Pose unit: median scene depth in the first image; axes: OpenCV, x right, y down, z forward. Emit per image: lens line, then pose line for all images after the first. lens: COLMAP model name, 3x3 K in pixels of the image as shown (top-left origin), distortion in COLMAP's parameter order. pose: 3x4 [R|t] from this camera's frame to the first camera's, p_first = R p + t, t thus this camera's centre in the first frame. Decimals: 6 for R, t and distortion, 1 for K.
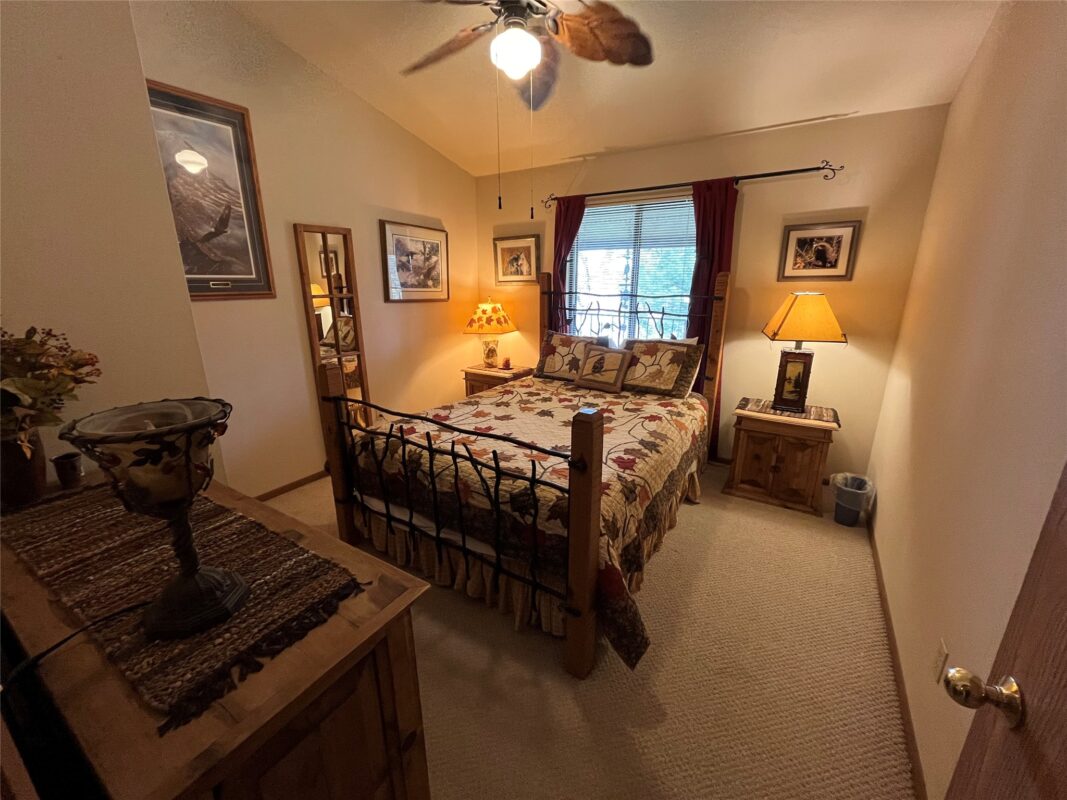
lens RADIAL K [[431.5, 0, 532.1], [0, 431.5, 401.5], [0, 0, 1]] dist [-0.002182, -0.000146]
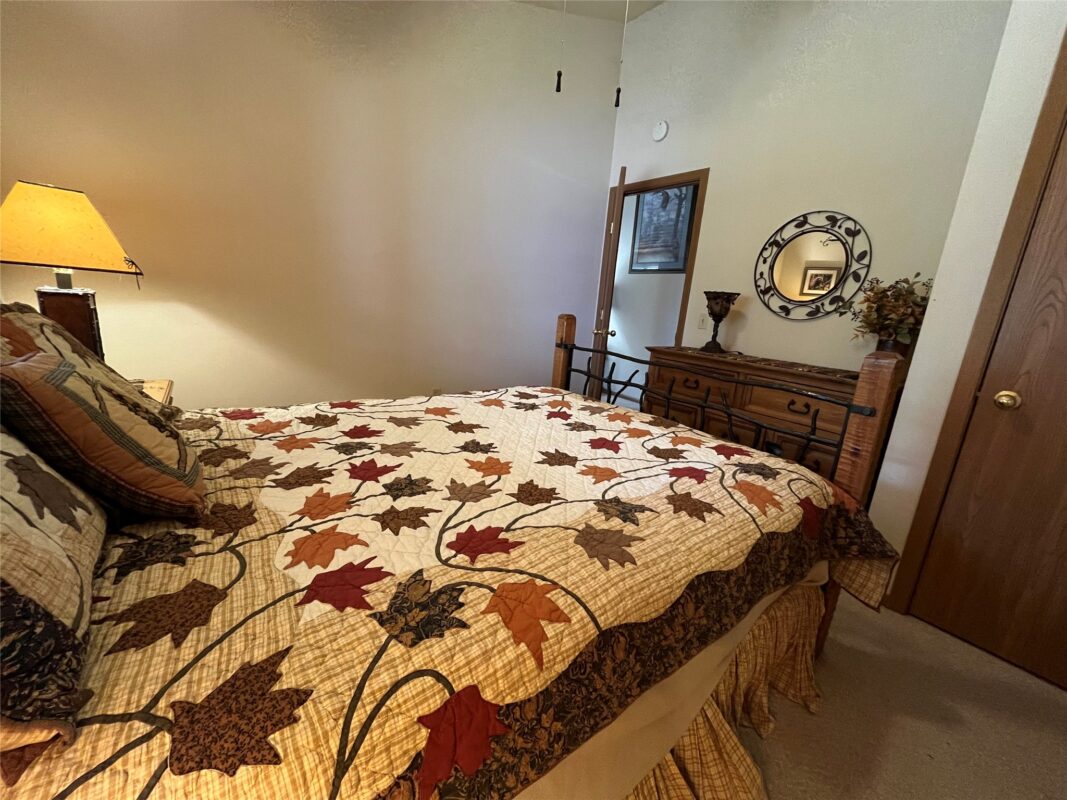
lens RADIAL K [[431.5, 0, 531.7], [0, 431.5, 398.9], [0, 0, 1]] dist [-0.002182, -0.000146]
pose [[-0.933680, -0.146157, 0.326925, -0.171799], [0.024034, 0.885288, 0.464422, -0.233510], [-0.357301, 0.441479, -0.823063, 1.257554]]
